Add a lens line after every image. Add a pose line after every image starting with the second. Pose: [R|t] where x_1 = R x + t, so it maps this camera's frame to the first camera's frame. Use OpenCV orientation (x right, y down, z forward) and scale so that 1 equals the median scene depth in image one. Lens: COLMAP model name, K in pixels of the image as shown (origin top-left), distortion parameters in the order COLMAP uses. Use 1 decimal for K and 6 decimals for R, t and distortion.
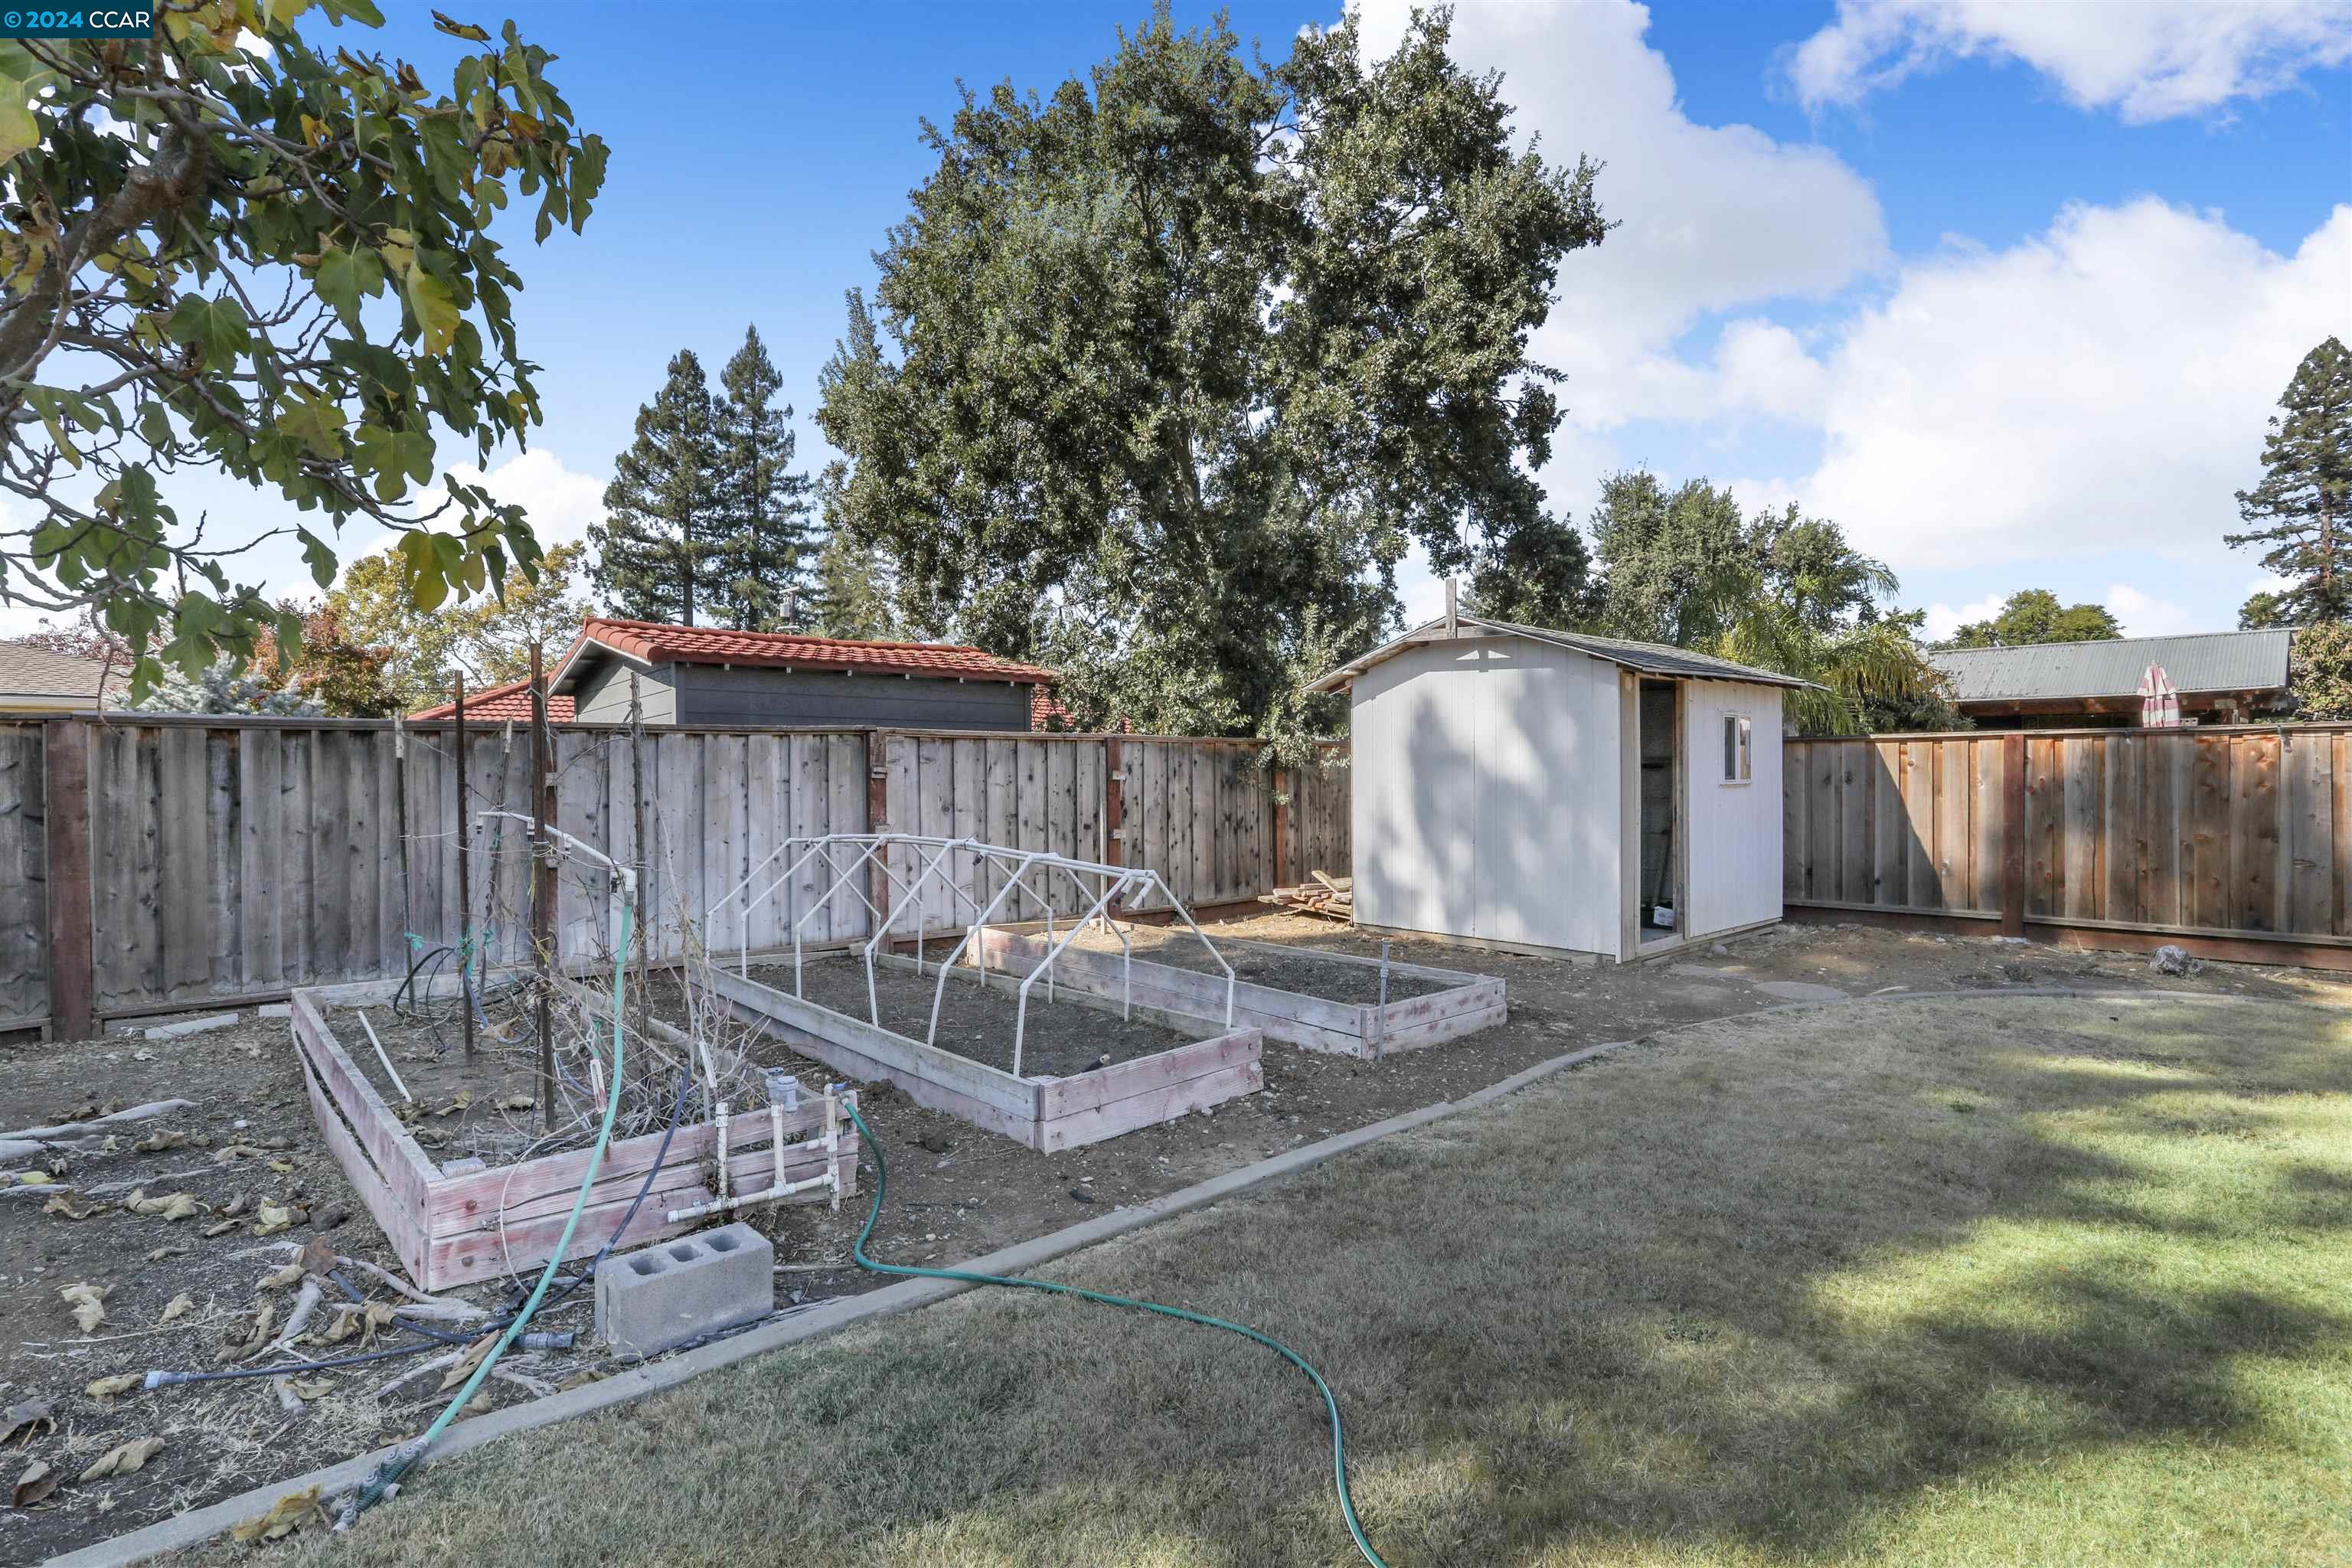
lens RADIAL K [[1178.4, 0, 1176.0], [0, 1178.4, 784.0], [0, 0, 1]] dist [-0.002028, 0.000014]
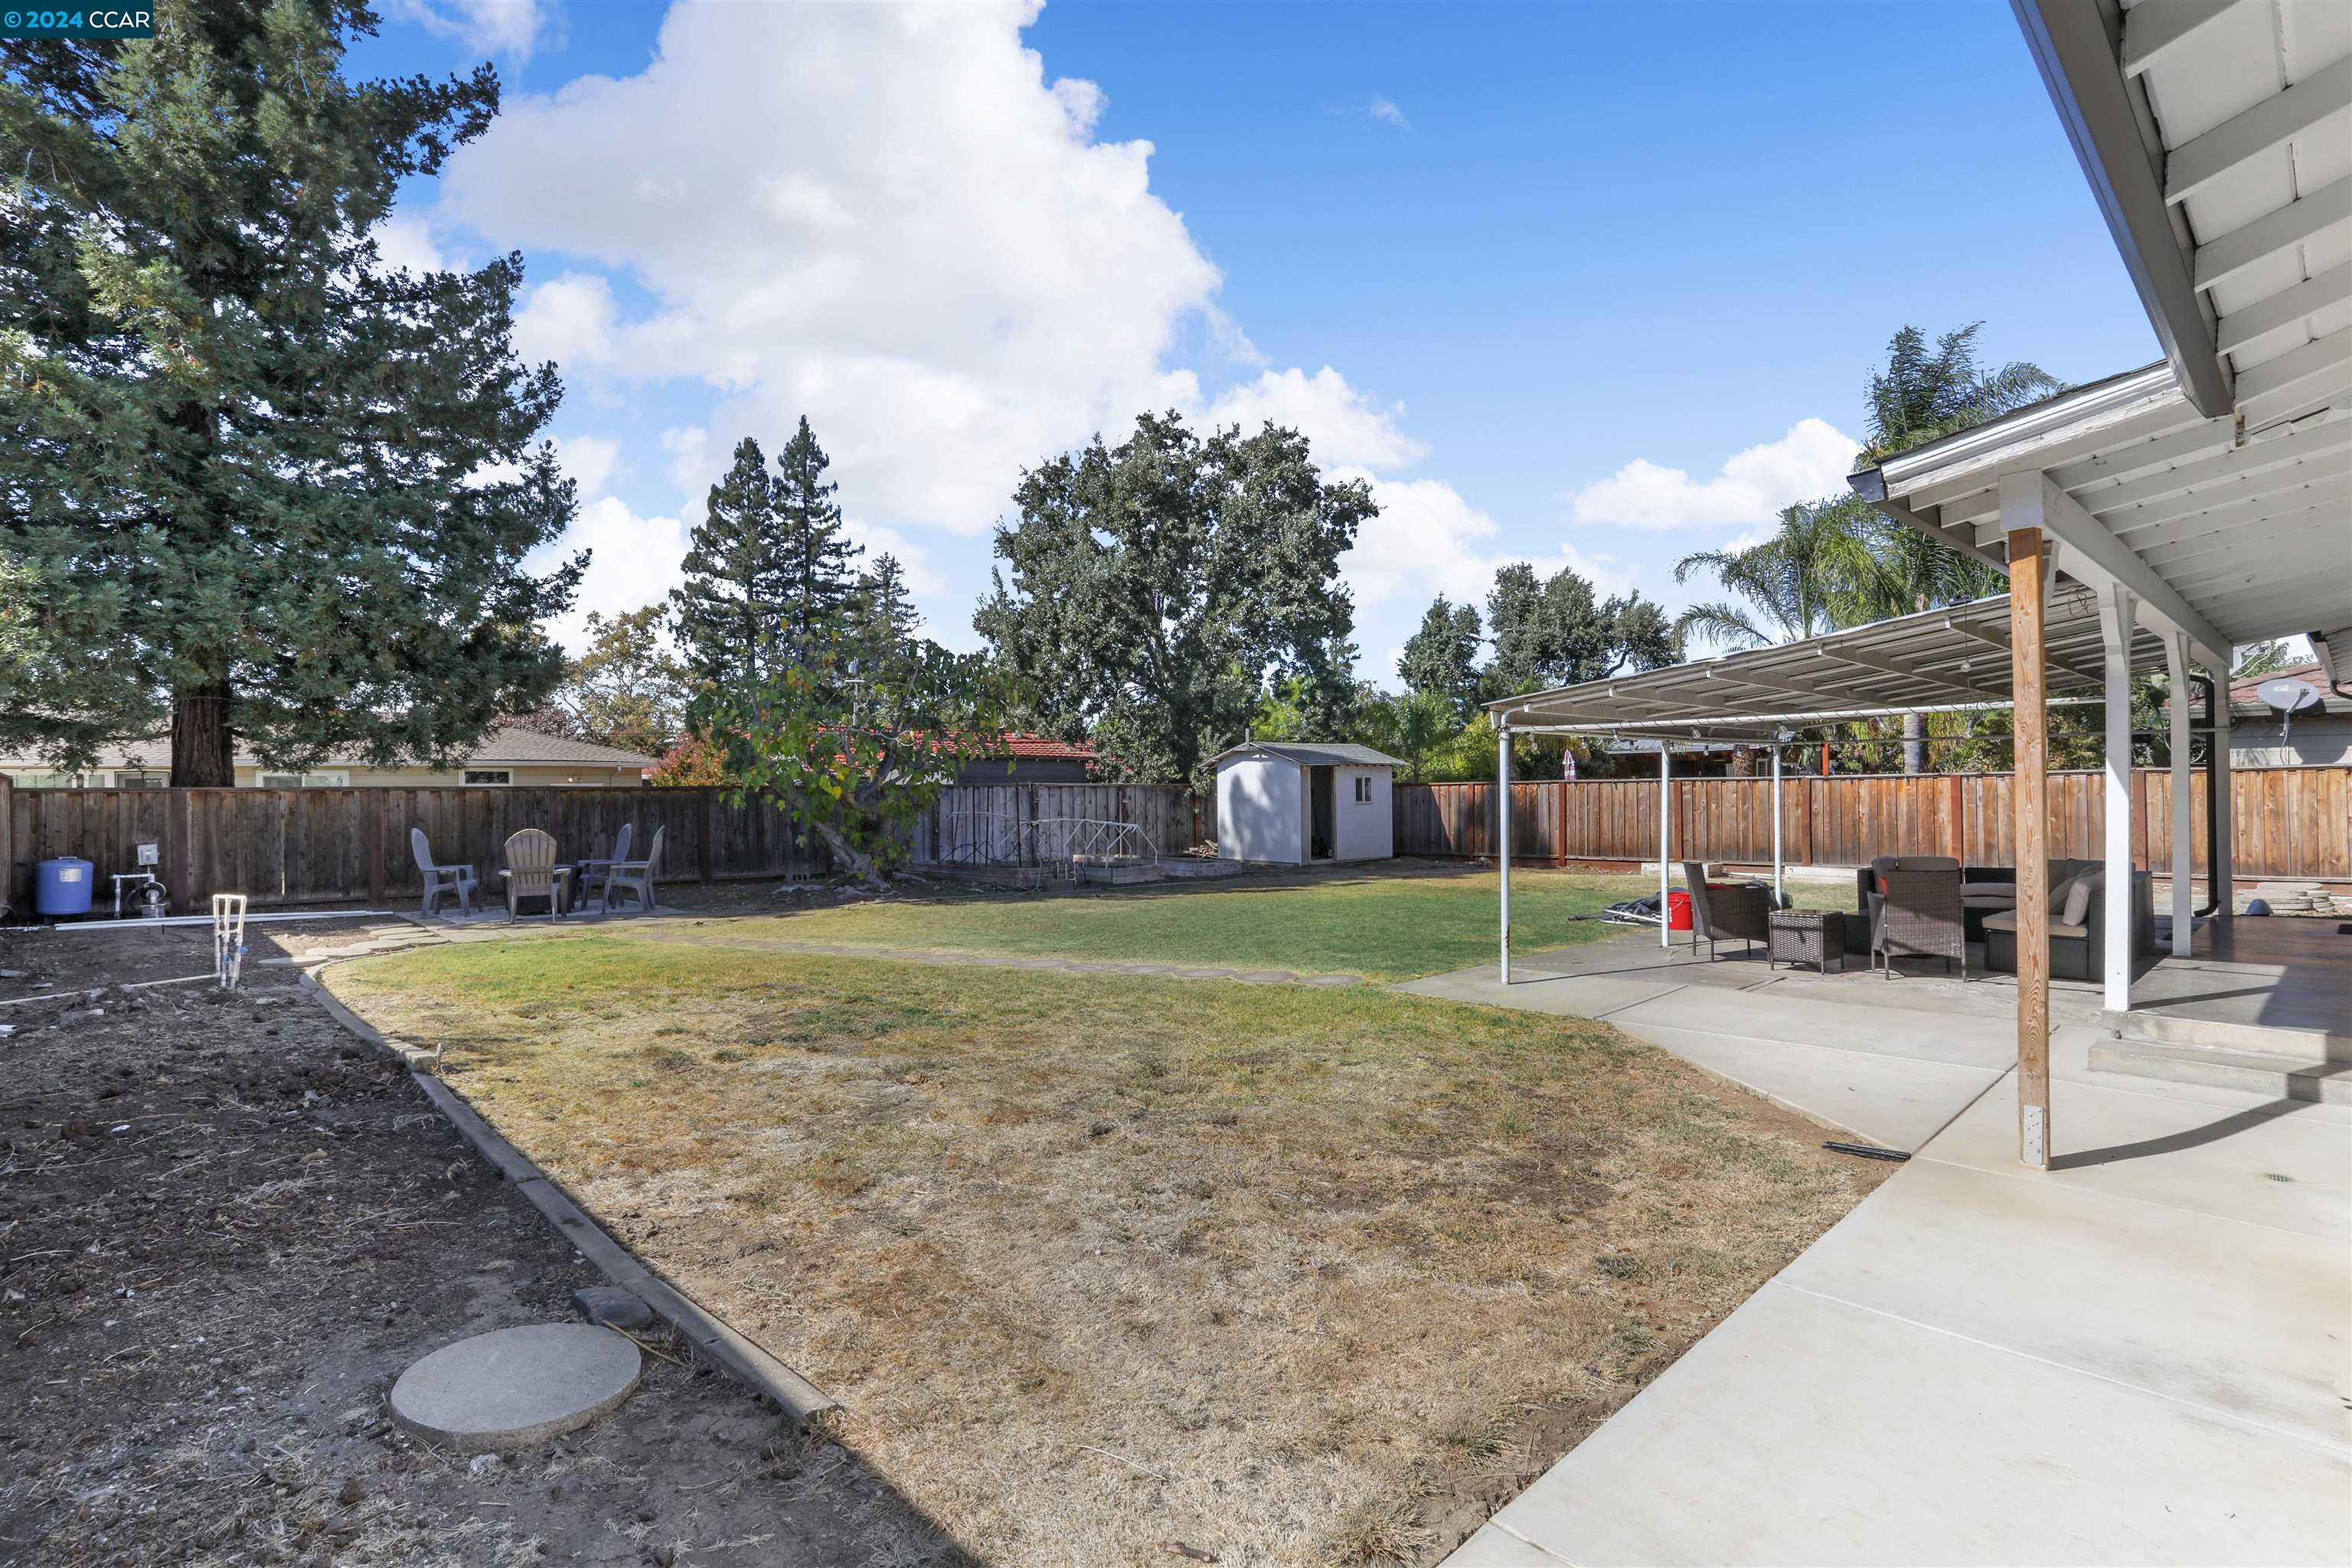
lens RADIAL K [[1178.4, 0, 1176.0], [0, 1178.4, 784.0], [0, 0, 1]] dist [-0.002028, 0.000014]
pose [[0.999986, -0.004864, 0.002156, 0.006552], [0.004900, 0.999837, -0.017377, 0.000124], [-0.002071, 0.017388, 0.999847, -0.185838]]
